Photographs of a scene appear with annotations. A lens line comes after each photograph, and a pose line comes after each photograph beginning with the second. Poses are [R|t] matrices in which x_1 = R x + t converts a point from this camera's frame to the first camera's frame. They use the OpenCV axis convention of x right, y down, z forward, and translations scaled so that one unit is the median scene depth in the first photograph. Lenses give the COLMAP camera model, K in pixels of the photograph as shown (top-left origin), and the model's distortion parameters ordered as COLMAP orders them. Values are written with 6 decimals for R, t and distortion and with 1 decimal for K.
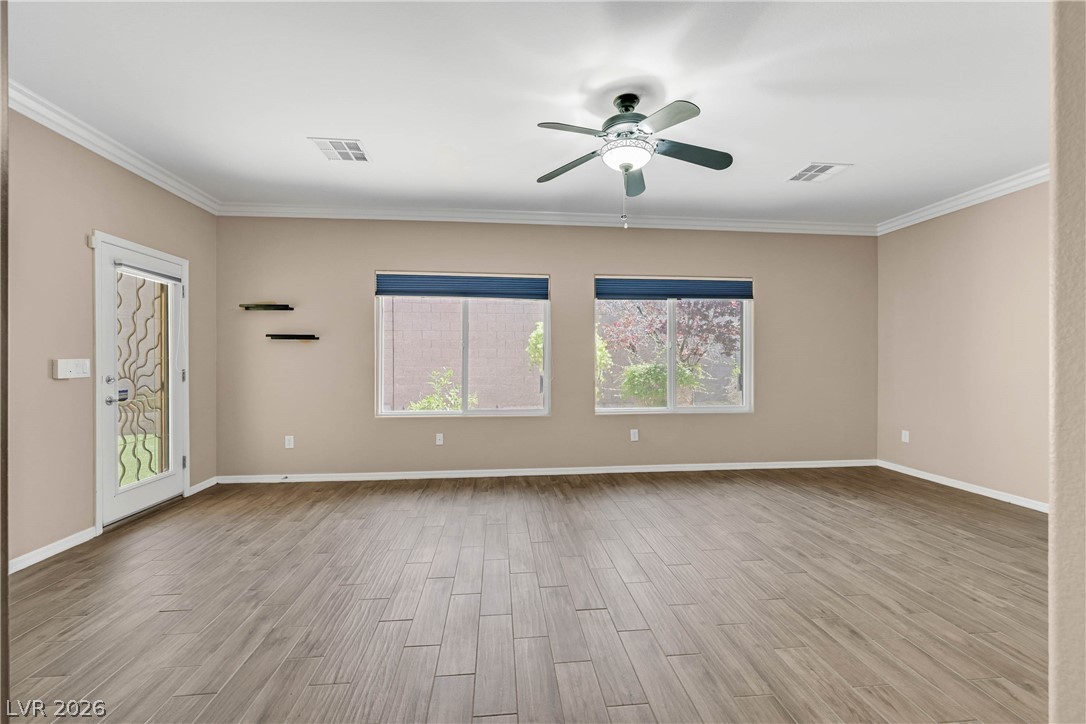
lens RADIAL K [[438.2, 0, 543.0], [0, 438.2, 362.0], [0, 0, 1]] dist [0.000706, -0.000045]
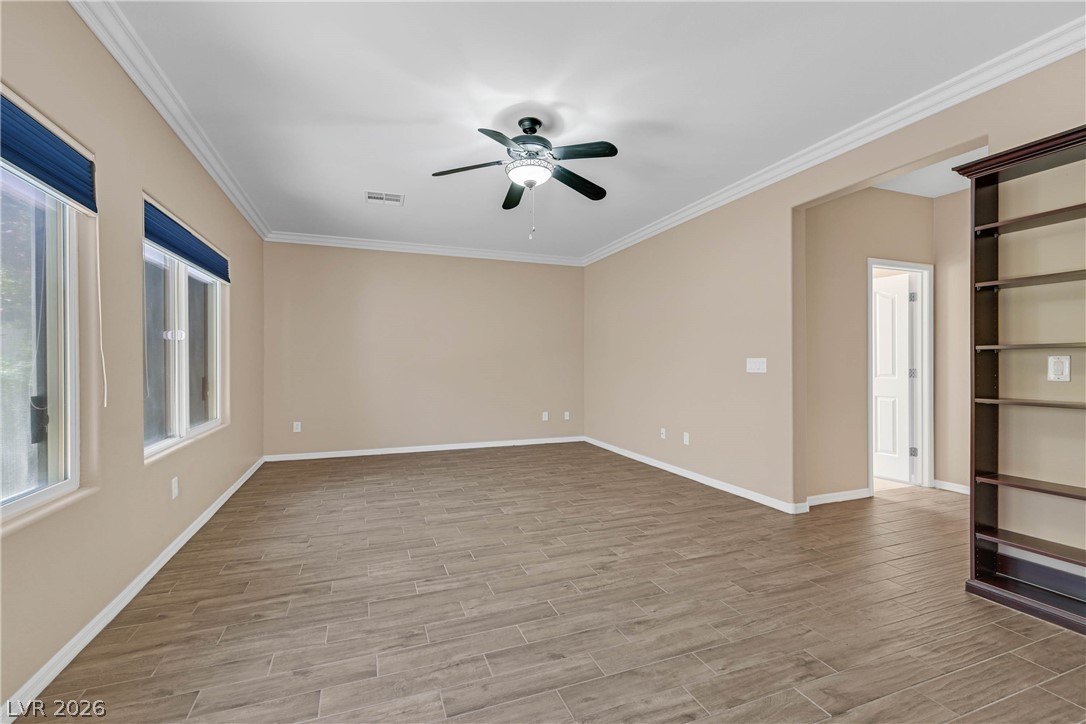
lens RADIAL K [[477.7, 0, 537.6], [0, 477.7, 361.3], [0, 0, 1]] dist [0.001559, 0.000119]
pose [[-0.242874, 0.000817, 0.970058, -0.894222], [0.002998, 0.999996, -0.000092, 0.001277], [-0.970053, 0.002886, -0.242875, 1.170815]]
